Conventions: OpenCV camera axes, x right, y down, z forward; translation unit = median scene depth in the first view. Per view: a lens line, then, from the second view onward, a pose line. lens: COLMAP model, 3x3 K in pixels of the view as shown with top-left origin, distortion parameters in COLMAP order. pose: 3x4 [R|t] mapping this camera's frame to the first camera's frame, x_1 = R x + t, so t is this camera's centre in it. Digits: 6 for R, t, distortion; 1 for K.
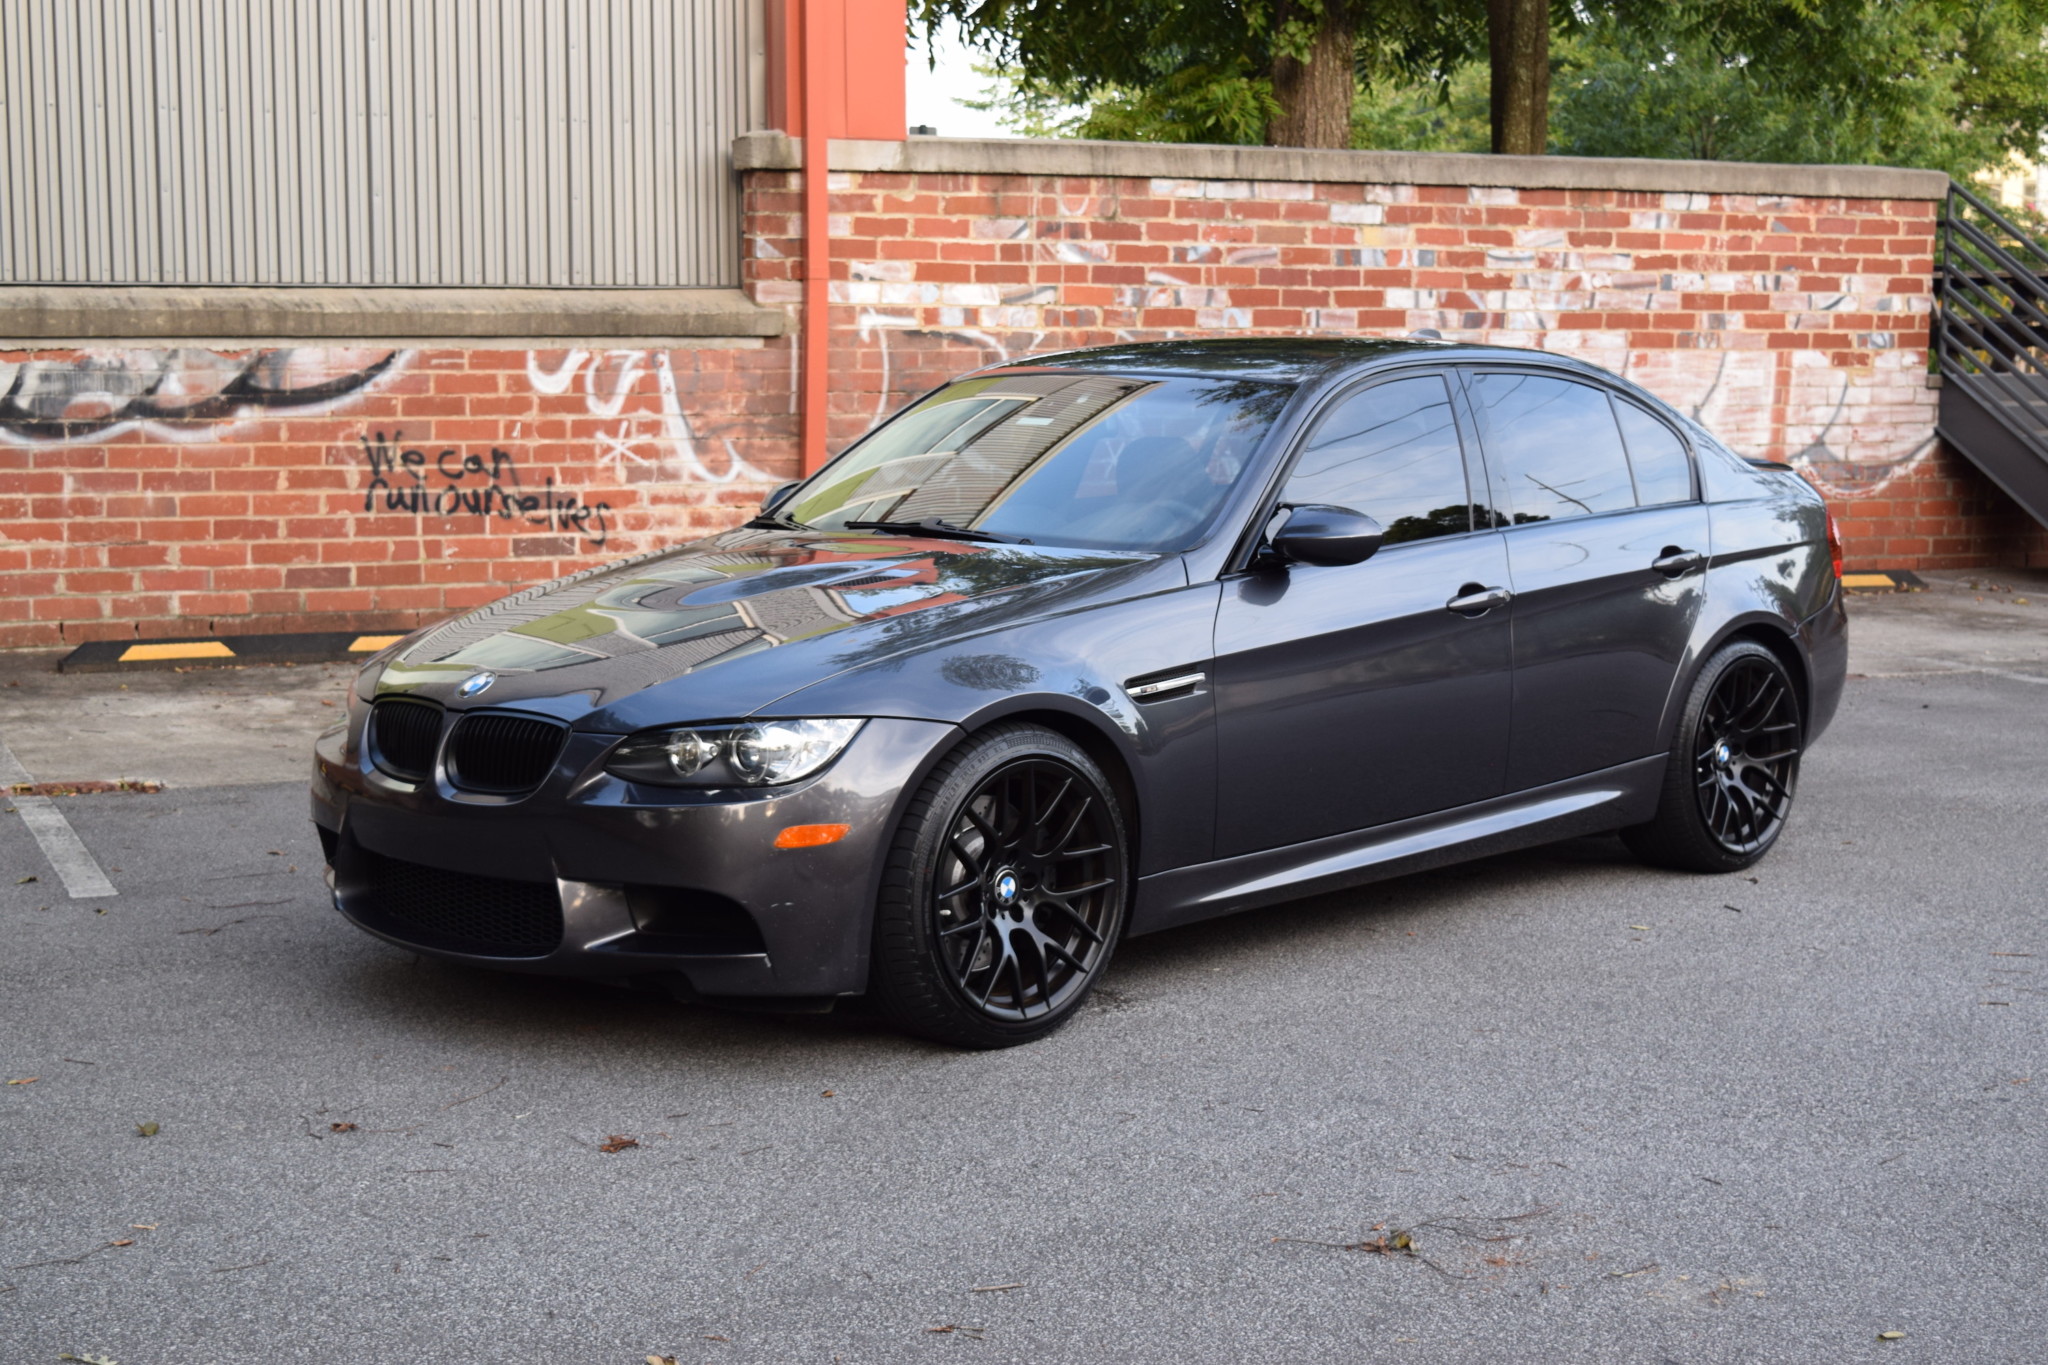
lens RADIAL K [[3051.5, 0, 1031.6], [0, 3051.5, 688.6], [0, 0, 1]] dist [-0.022905, 0.038733]
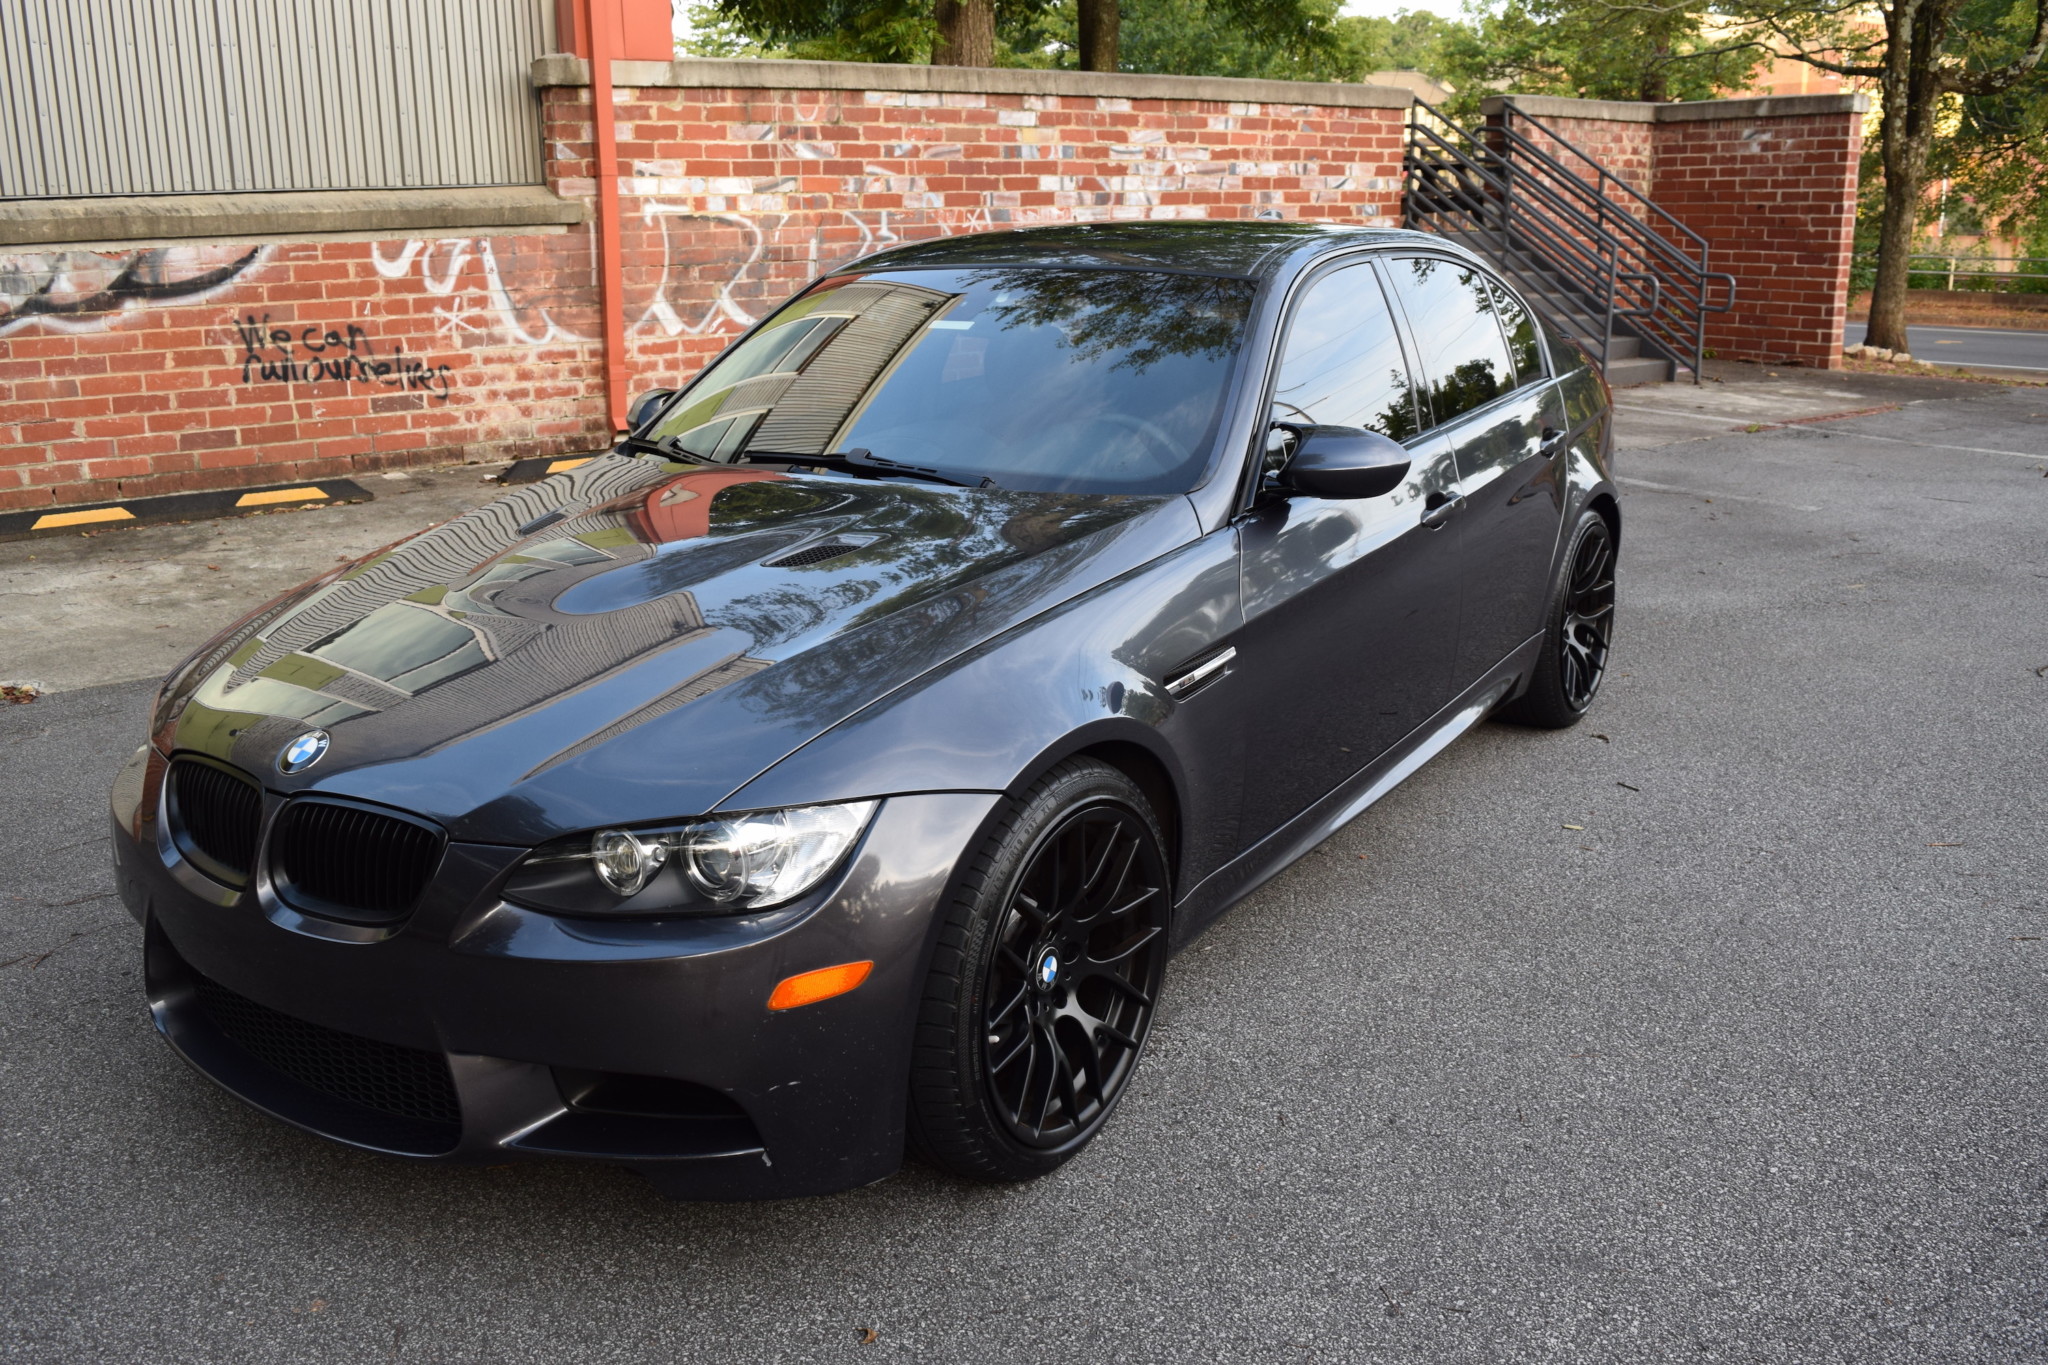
lens RADIAL K [[1752.1, 0, 1021.2], [0, 1752.1, 675.4], [0, 0, 1]] dist [-0.088608, 0.022838]
pose [[0.983369, -0.062081, 0.170678, -0.038179], [0.036413, 0.988076, 0.149599, -0.033036], [-0.177930, -0.140896, 0.973904, 0.258643]]
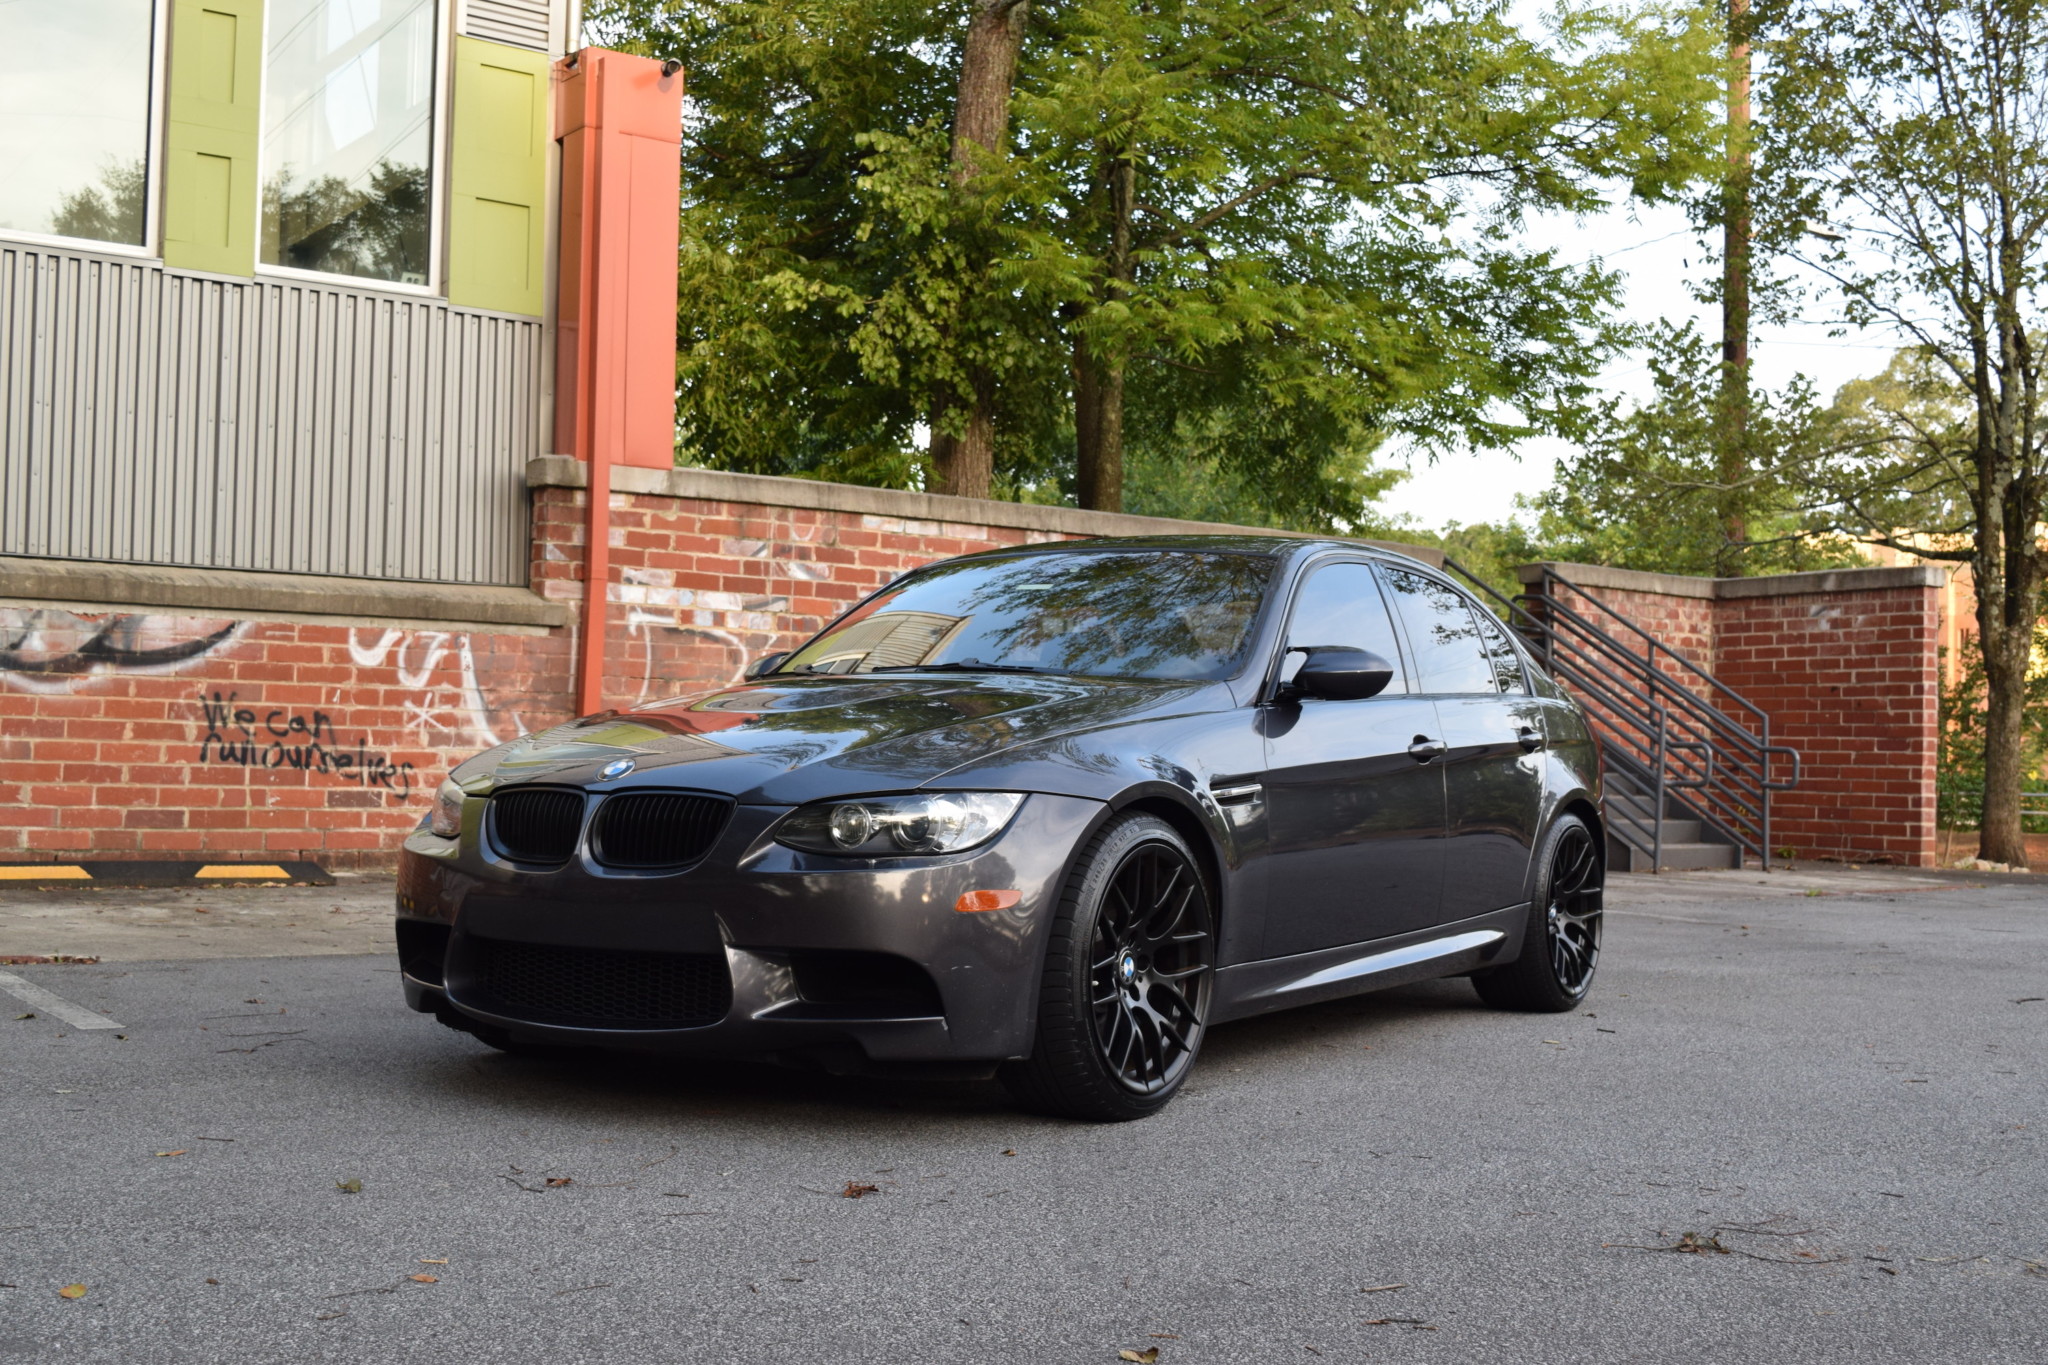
lens RADIAL K [[2347.1, 0, 1023.4], [0, 2347.1, 686.1], [0, 0, 1]] dist [-0.060859, 0.030565]
pose [[0.978411, 0.026066, 0.205019, -0.094355], [0.003693, 0.989651, -0.143448, 0.037872], [-0.206636, 0.141109, 0.968189, 0.092498]]
